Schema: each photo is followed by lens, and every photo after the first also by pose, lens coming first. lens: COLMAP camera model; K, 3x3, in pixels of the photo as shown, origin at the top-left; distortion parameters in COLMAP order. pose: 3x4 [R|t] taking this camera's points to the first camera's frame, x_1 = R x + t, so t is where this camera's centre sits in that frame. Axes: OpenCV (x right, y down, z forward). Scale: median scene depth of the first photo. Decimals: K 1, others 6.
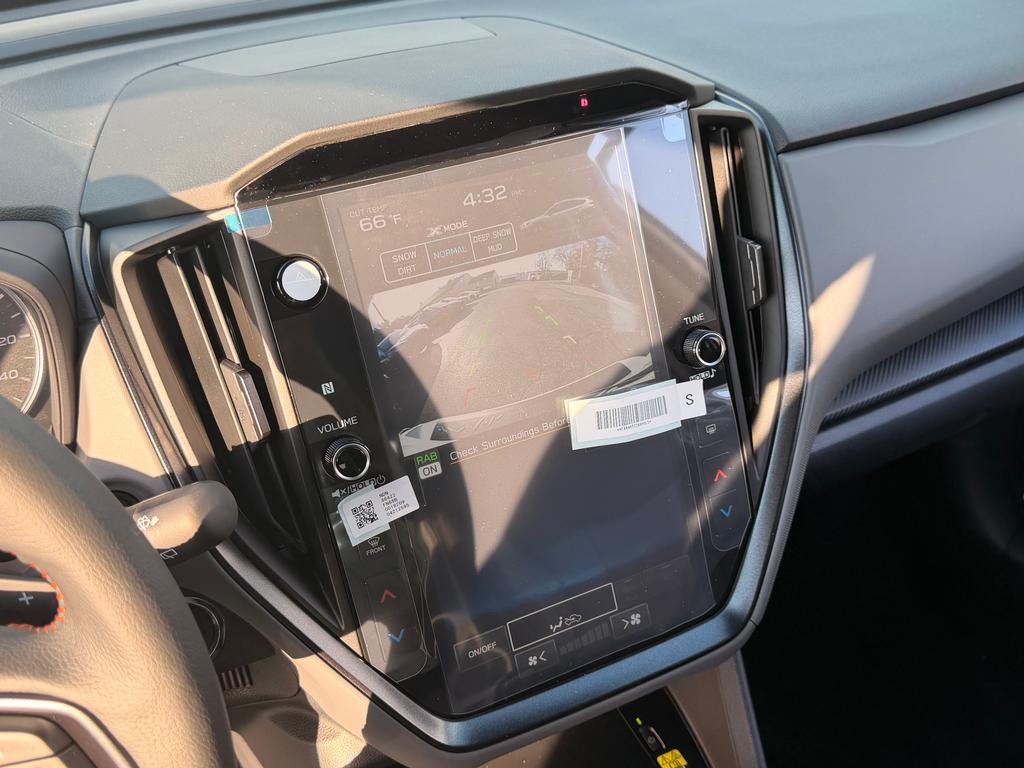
lens RADIAL K [[1010.4, 0, 497.8], [0, 1010.4, 409.6], [0, 0, 1]] dist [0.079865, 0.000000]
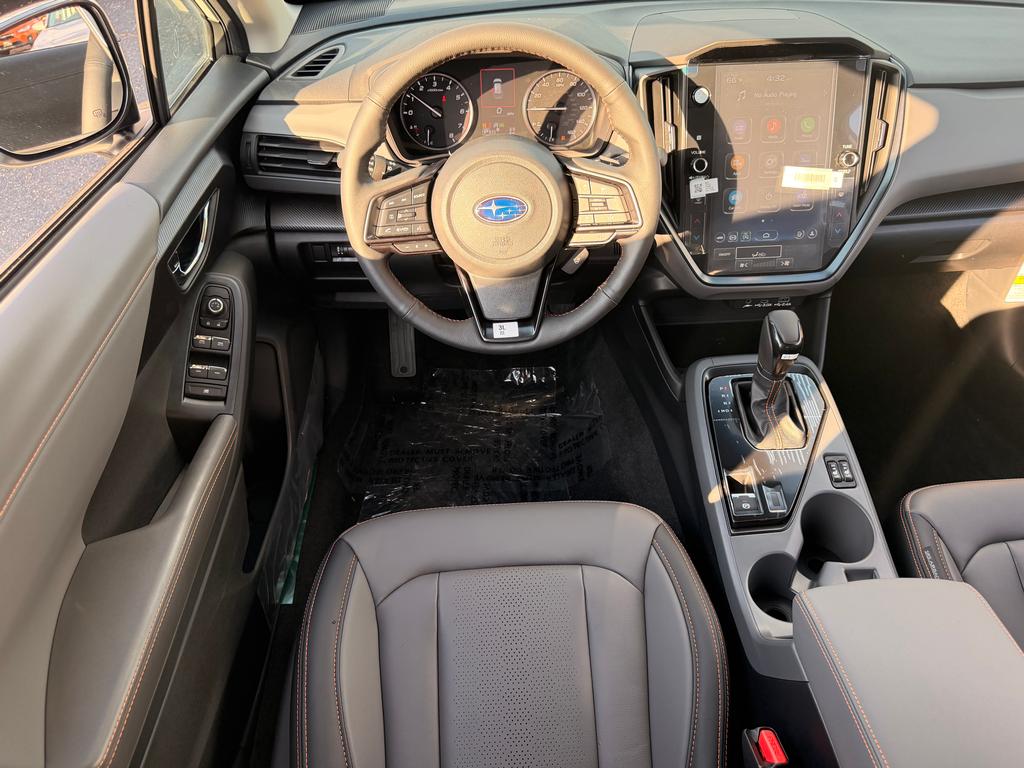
lens RADIAL K [[747.8, 0, 516.1], [0, 747.8, 405.0], [0, 0, 1]] dist [0.067344, -0.084504]
pose [[0.930224, 0.273205, -0.245036, 0.074771], [-0.240523, 0.958154, 0.155211, 0.480256], [0.277187, -0.085445, 0.957009, -1.193492]]
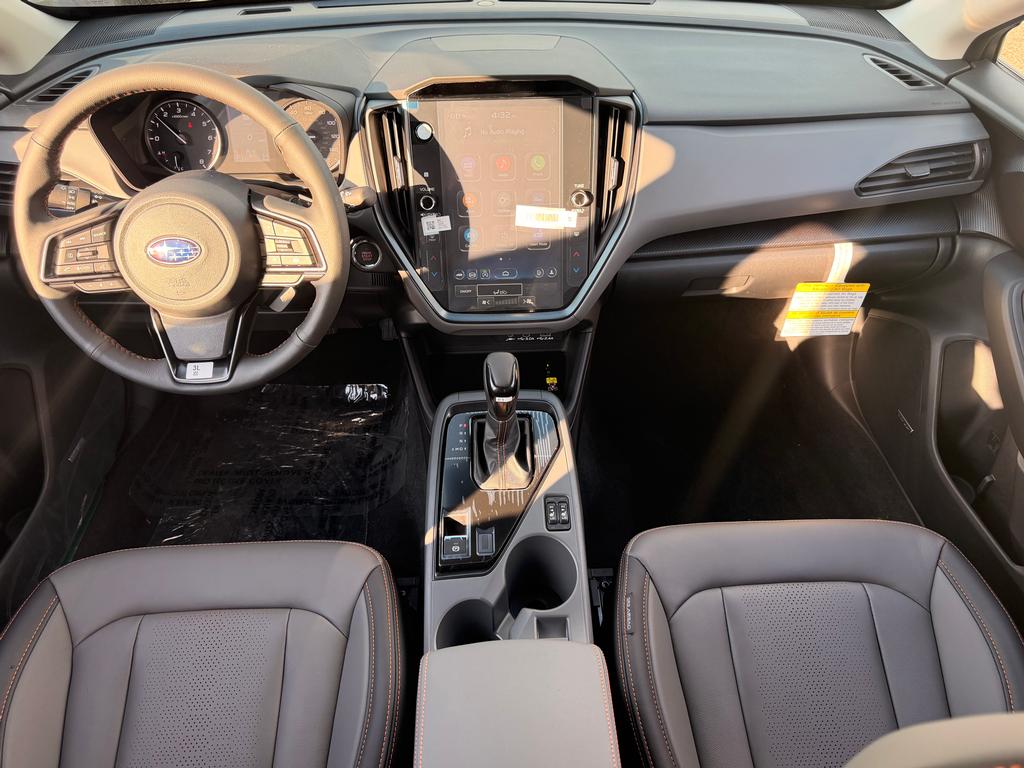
lens RADIAL K [[747.8, 0, 526.8], [0, 747.8, 406.5], [0, 0, 1]] dist [0.067344, -0.084504]
pose [[0.928686, 0.289398, -0.231932, 0.741764], [-0.253547, 0.951831, 0.172429, 0.156957], [0.270660, -0.101327, 0.957327, -0.951510]]
